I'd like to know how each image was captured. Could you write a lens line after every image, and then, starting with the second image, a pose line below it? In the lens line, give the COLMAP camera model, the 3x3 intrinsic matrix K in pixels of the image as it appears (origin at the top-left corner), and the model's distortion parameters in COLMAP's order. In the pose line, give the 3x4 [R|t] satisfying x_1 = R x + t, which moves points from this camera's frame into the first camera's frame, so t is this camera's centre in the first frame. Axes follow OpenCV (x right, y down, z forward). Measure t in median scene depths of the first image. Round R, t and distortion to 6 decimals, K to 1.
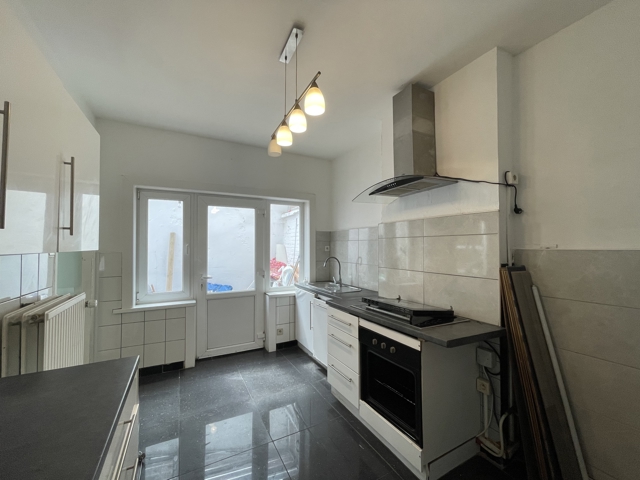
lens RADIAL K [[260.9, 0, 318.0], [0, 260.9, 240.0], [0, 0, 1]] dist [-0.002833, 0.000489]
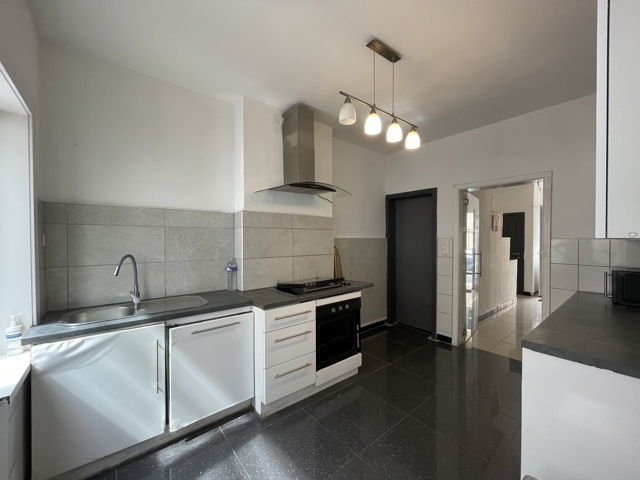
lens RADIAL K [[260.9, 0, 318.3], [0, 260.9, 239.2], [0, 0, 1]] dist [-0.002833, 0.000489]
pose [[-0.200848, -0.004506, 0.979612, -0.739680], [-0.023859, 0.999715, -0.000293, 0.031332], [-0.979332, -0.023431, -0.200898, 0.972455]]
